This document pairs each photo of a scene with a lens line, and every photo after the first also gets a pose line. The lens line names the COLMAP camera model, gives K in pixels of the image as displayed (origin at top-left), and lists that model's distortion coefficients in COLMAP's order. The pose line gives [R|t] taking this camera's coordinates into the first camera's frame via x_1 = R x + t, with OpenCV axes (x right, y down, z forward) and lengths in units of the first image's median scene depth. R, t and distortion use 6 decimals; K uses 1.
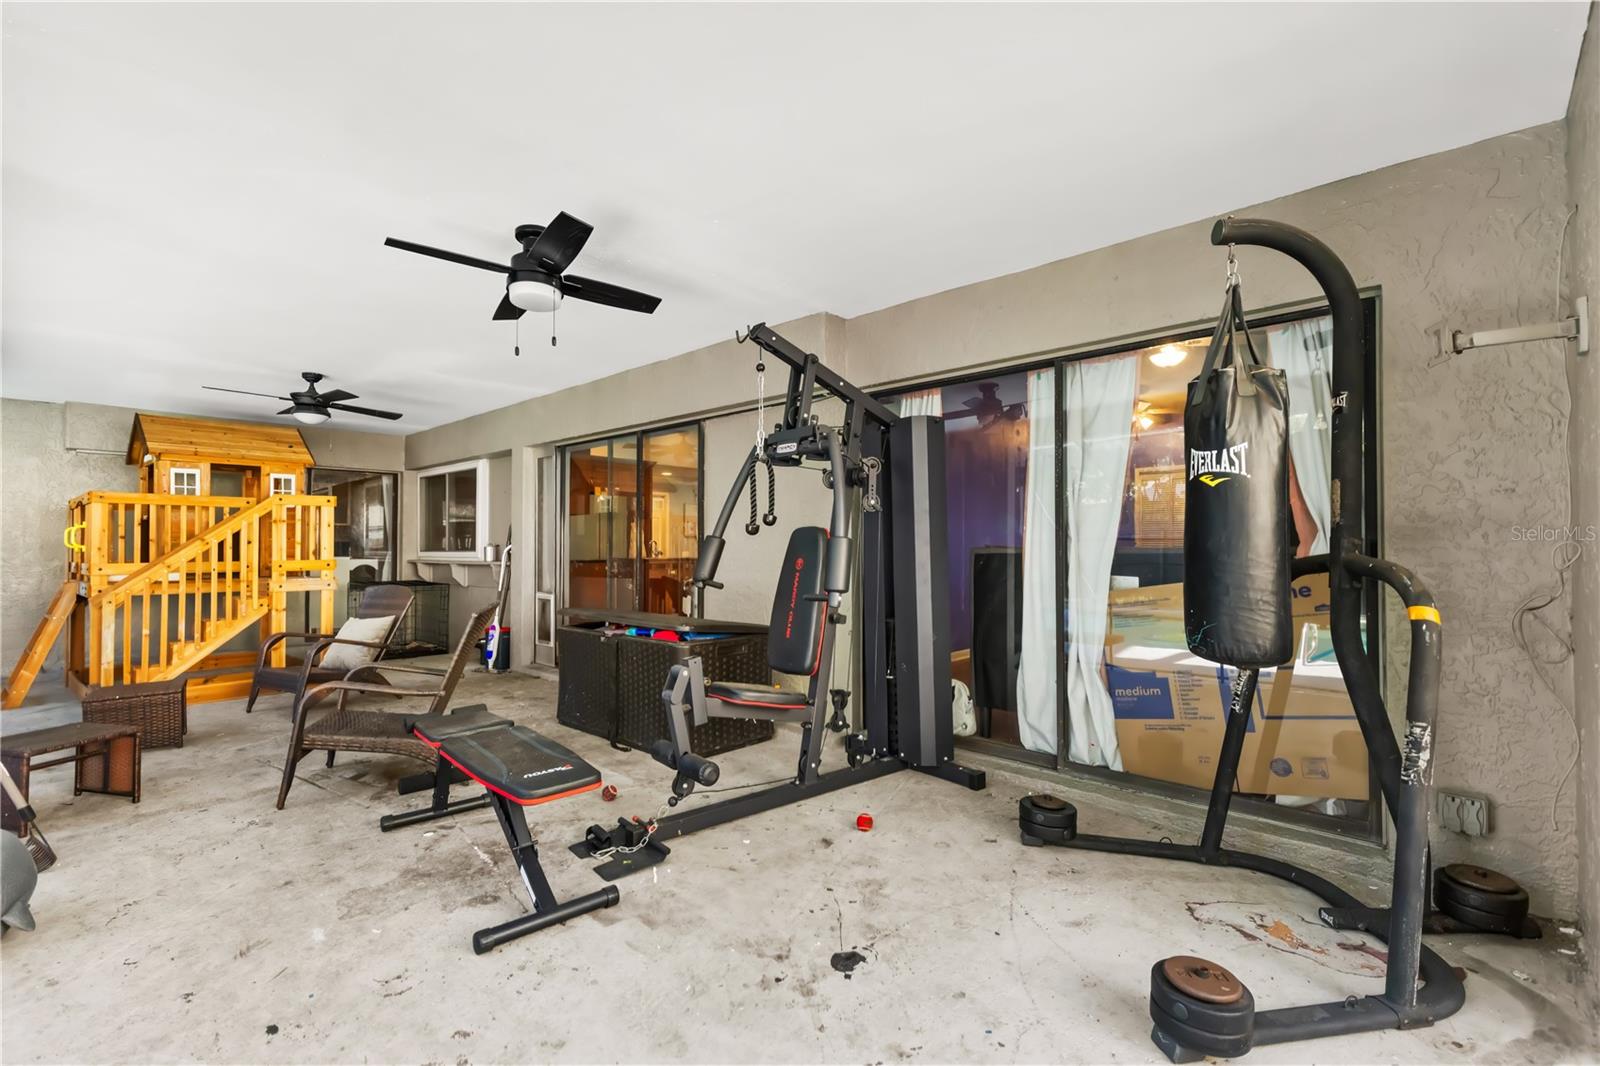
lens RADIAL K [[718.2, 0, 804.7], [0, 718.2, 539.8], [0, 0, 1]] dist [-0.000343, -0.000181]
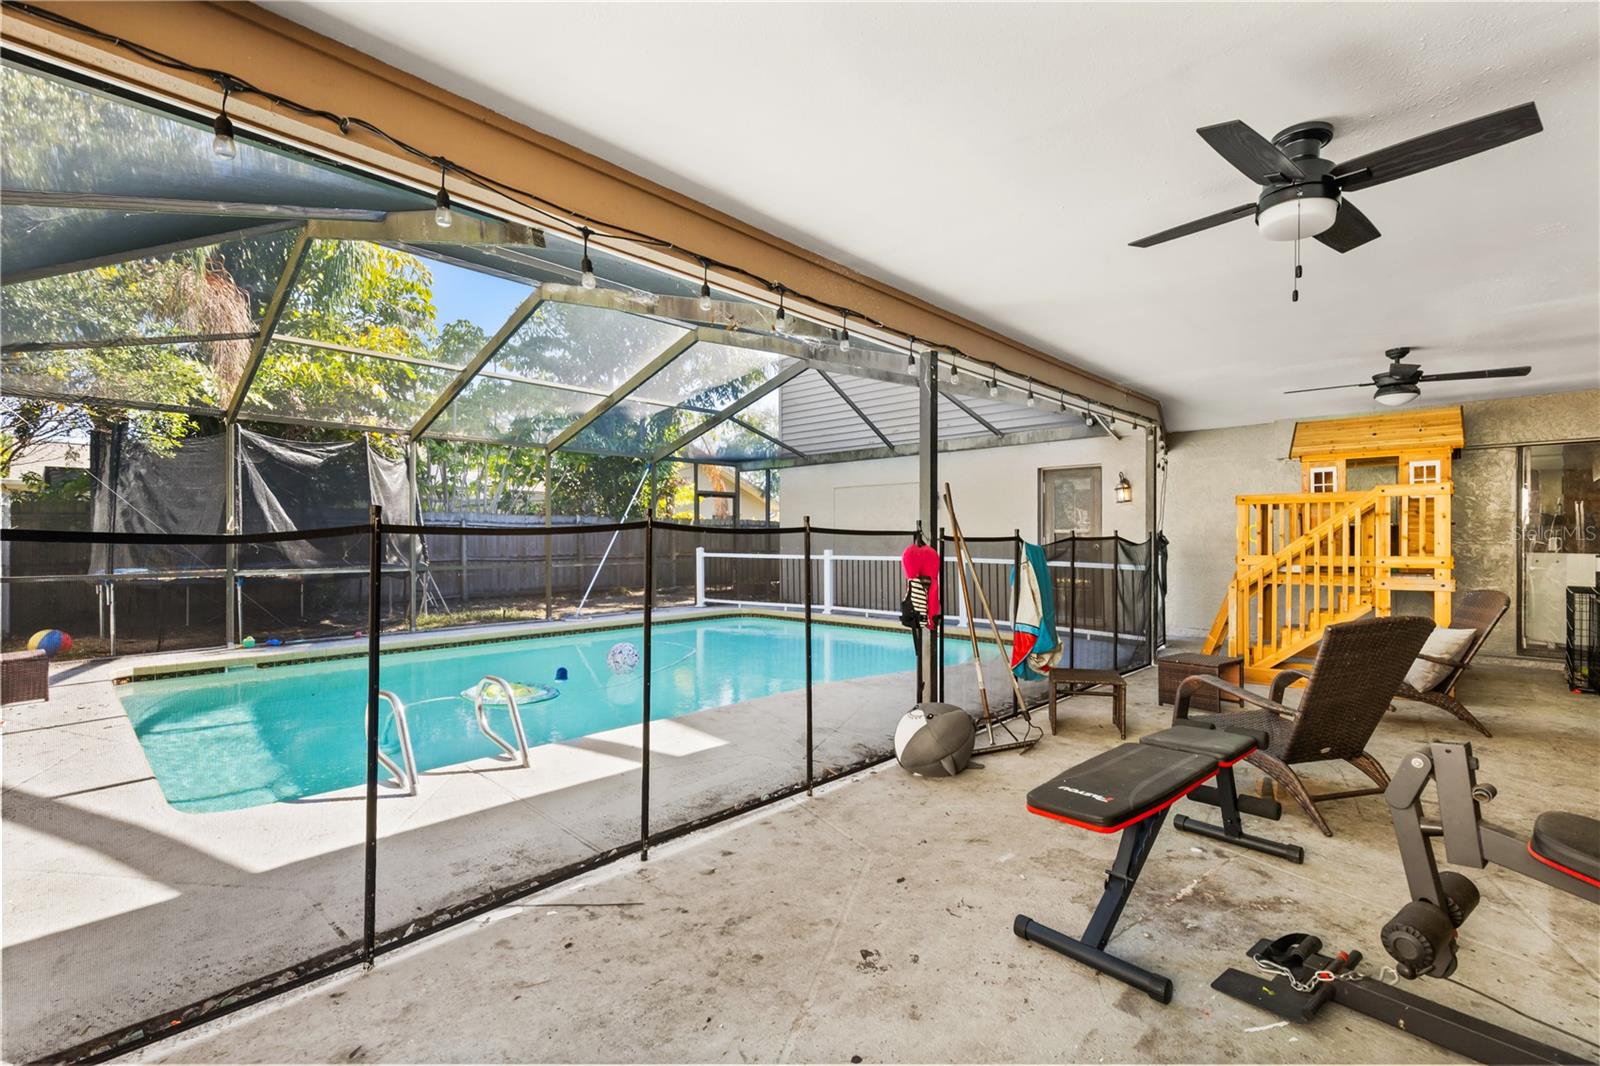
lens RADIAL K [[718.2, 0, 804.7], [0, 718.2, 539.8], [0, 0, 1]] dist [-0.000343, -0.000181]
pose [[-0.018731, -0.001081, -0.999824, 0.228860], [0.011602, 0.999932, -0.001298, -0.000030], [0.999757, -0.011624, -0.018717, 0.274852]]
